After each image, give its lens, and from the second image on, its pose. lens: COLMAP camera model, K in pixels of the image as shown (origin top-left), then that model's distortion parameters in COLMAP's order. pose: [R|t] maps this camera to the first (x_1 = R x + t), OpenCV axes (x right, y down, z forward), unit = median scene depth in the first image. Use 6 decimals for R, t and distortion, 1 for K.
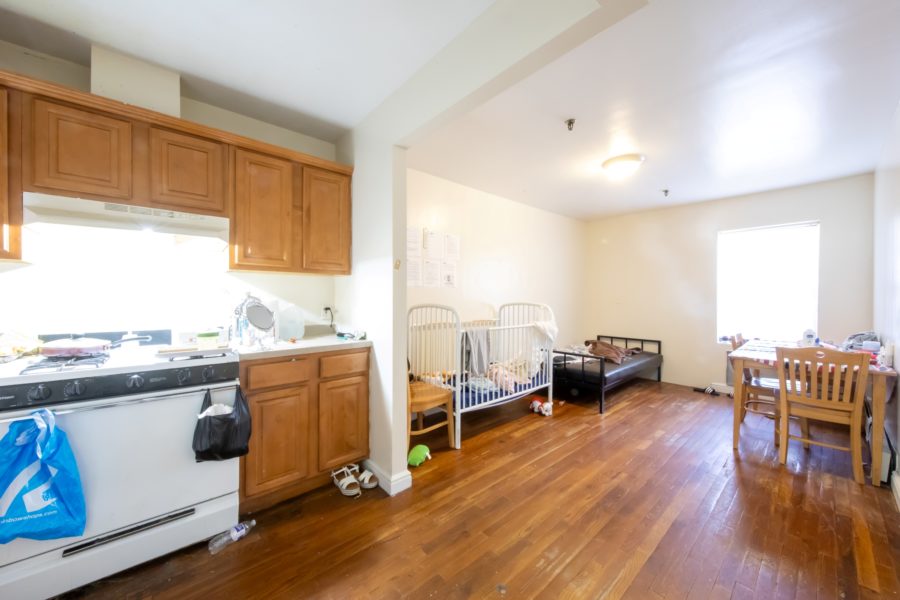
lens RADIAL K [[347.5, 0, 450.0], [0, 347.5, 300.0], [0, 0, 1]] dist [0.000689, -0.005765]
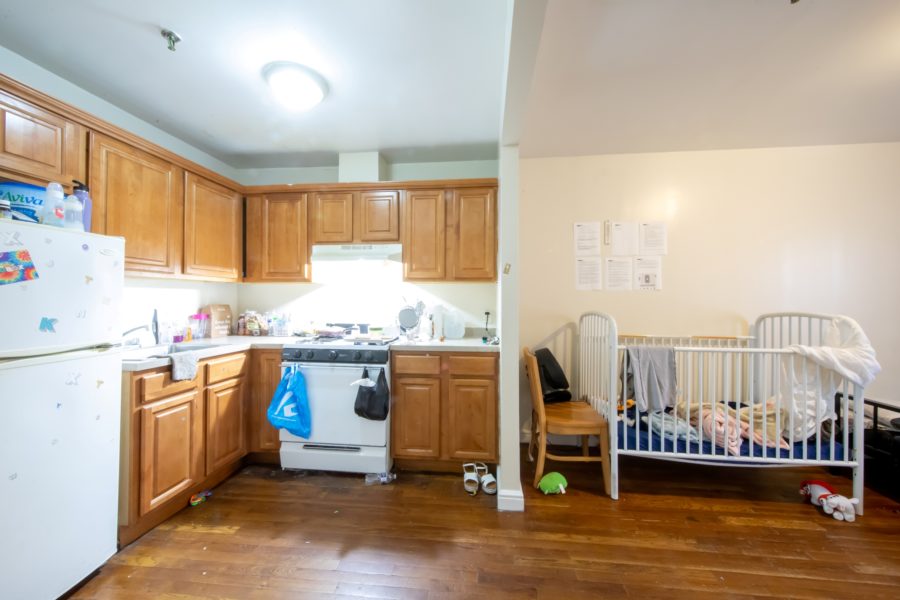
lens RADIAL K [[338.4, 0, 450.0], [0, 338.4, 300.0], [0, 0, 1]] dist [-0.001077, -0.000471]
pose [[0.642795, -0.004194, -0.766027, 0.421136], [-0.008640, 0.999882, -0.012724, -0.002314], [0.765990, 0.014797, 0.642682, 0.260778]]
